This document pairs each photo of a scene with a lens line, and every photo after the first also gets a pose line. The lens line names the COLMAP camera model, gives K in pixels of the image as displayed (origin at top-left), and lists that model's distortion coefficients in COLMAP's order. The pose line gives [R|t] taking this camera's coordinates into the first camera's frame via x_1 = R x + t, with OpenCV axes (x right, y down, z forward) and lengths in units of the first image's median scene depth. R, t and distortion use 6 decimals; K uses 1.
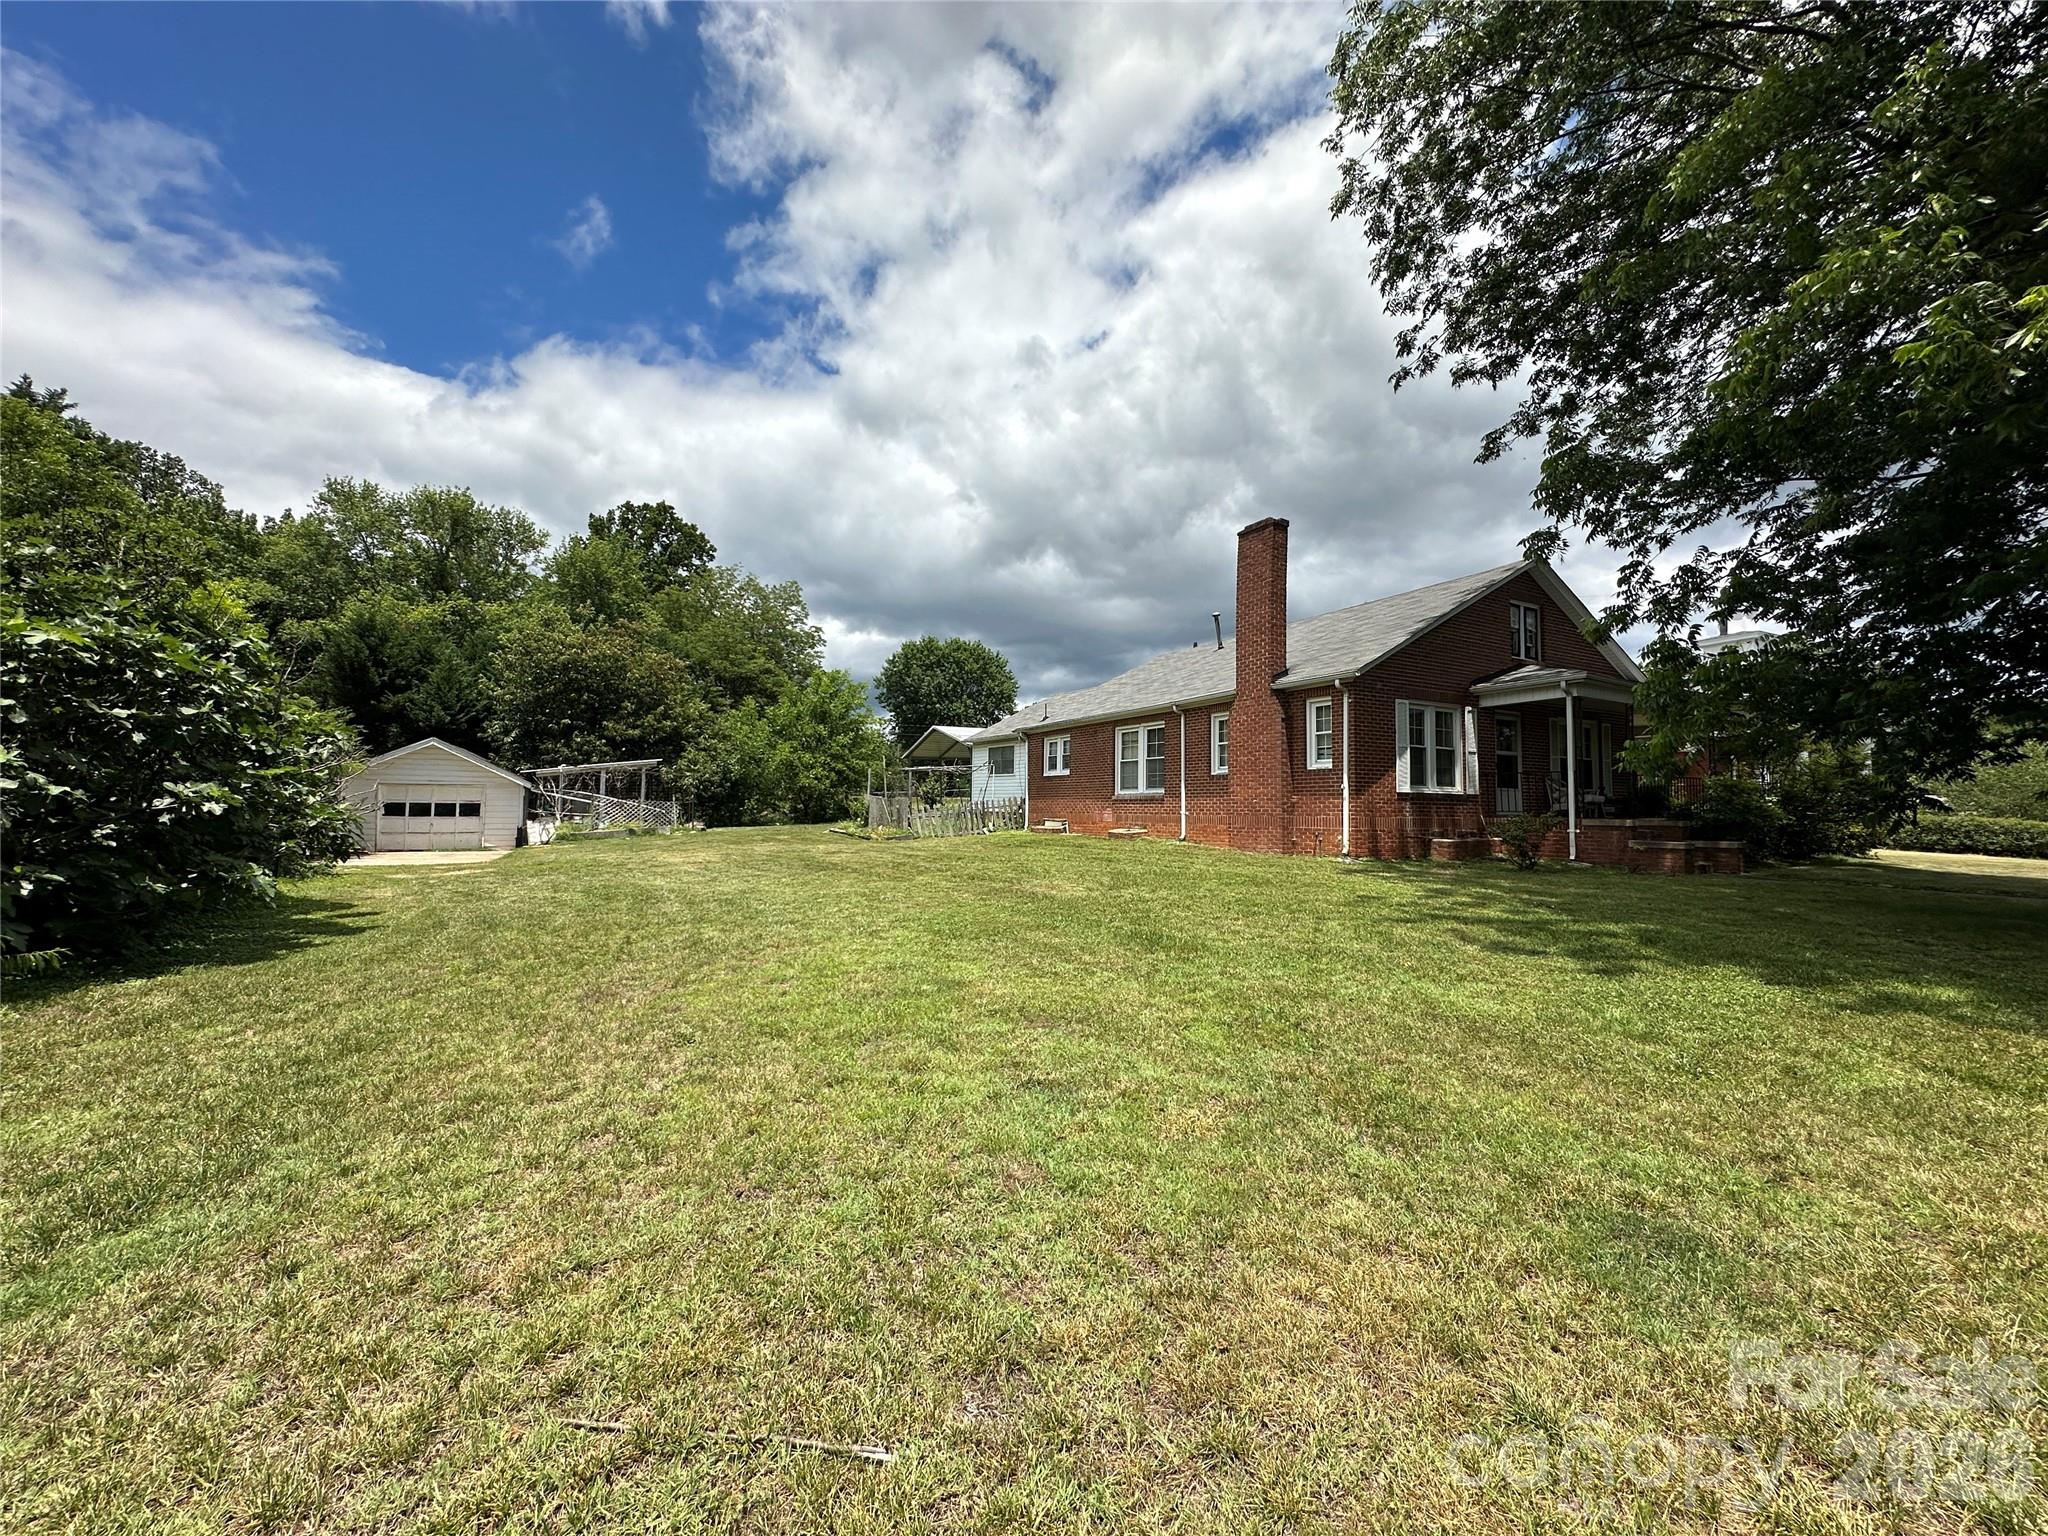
lens RADIAL K [[820.1, 0, 1023.5], [0, 820.1, 765.3], [0, 0, 1]] dist [-0.001912, -0.000120]
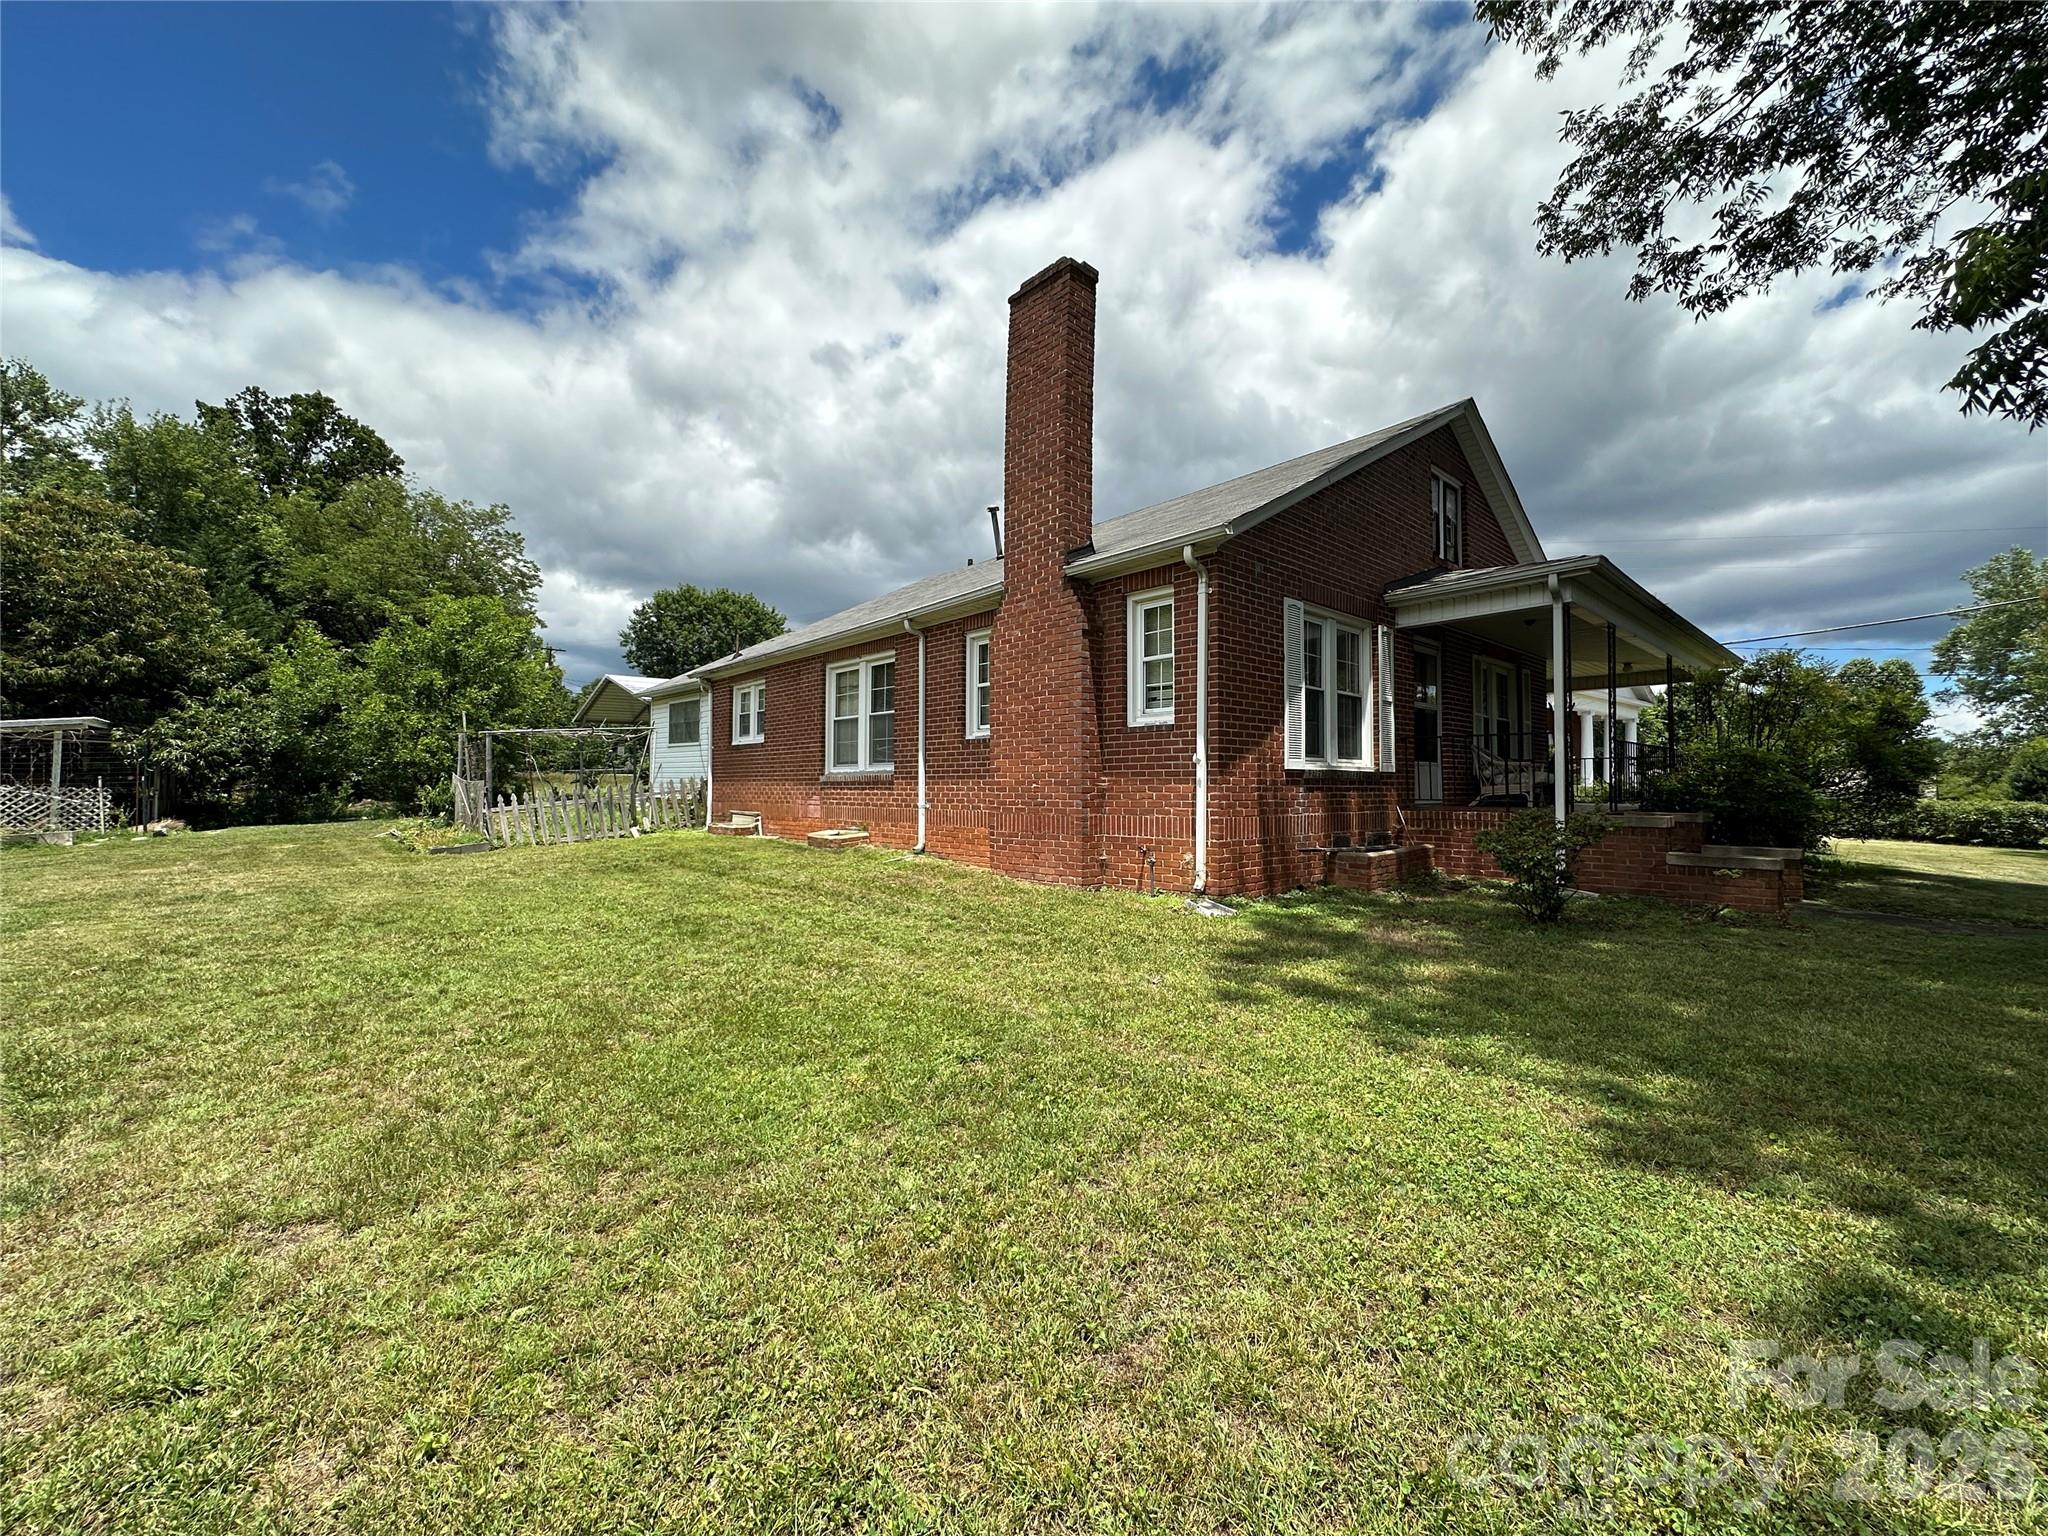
lens RADIAL K [[820.1, 0, 1023.5], [0, 820.1, 765.3], [0, 0, 1]] dist [-0.001912, -0.000120]
pose [[0.974039, -0.002585, 0.226365, 0.133013], [-0.004144, 0.999564, 0.029248, 0.012189], [-0.226341, -0.029427, 0.973603, 0.414078]]
